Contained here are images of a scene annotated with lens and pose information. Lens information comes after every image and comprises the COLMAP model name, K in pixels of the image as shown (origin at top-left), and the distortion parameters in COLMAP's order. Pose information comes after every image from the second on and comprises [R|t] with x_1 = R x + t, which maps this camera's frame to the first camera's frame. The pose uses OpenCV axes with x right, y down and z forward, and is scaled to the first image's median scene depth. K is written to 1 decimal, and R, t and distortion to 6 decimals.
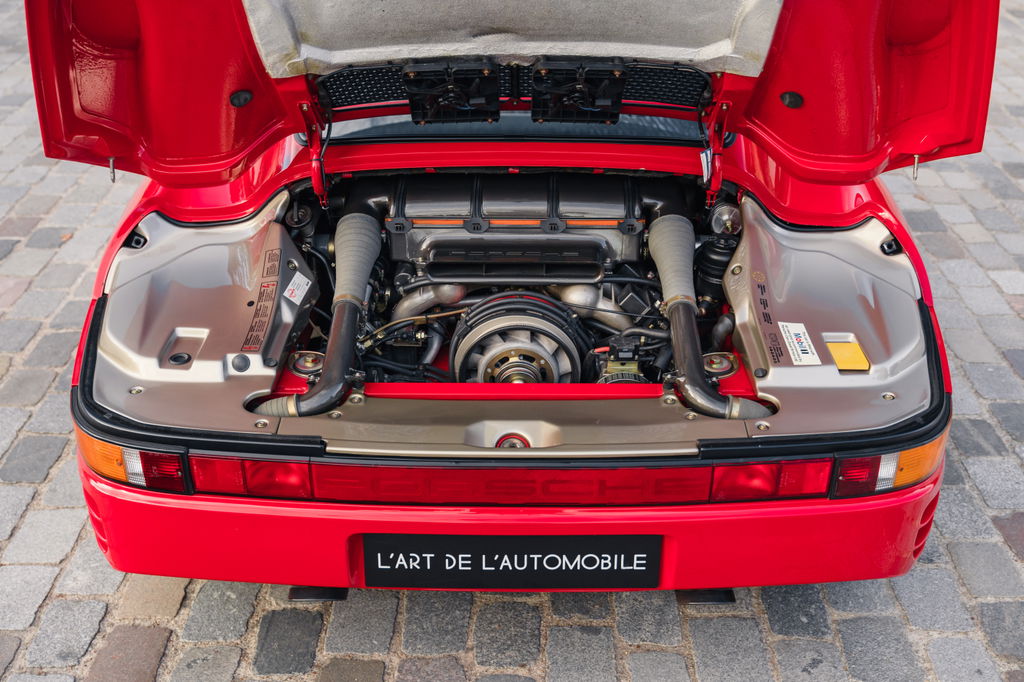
lens RADIAL K [[1071.1, 0, 511.9], [0, 1071.1, 339.9], [0, 0, 1]] dist [0.001121, 0.000000]
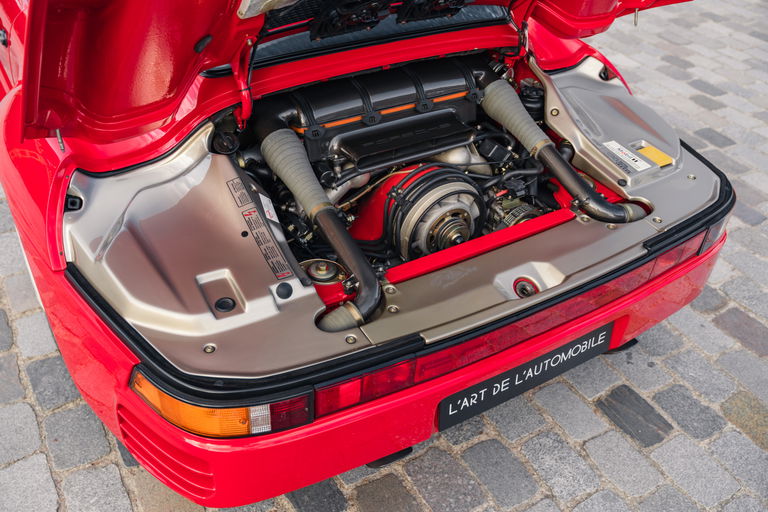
lens RADIAL K [[688.8, 0, 384.0], [0, 688.8, 257.0], [0, 0, 1]] dist [-0.000706, -0.005731]
pose [[0.861746, -0.289197, 0.416844, -0.397462], [0.217952, 0.952971, 0.210577, -0.120834], [-0.458138, -0.090612, 0.884250, 0.302465]]
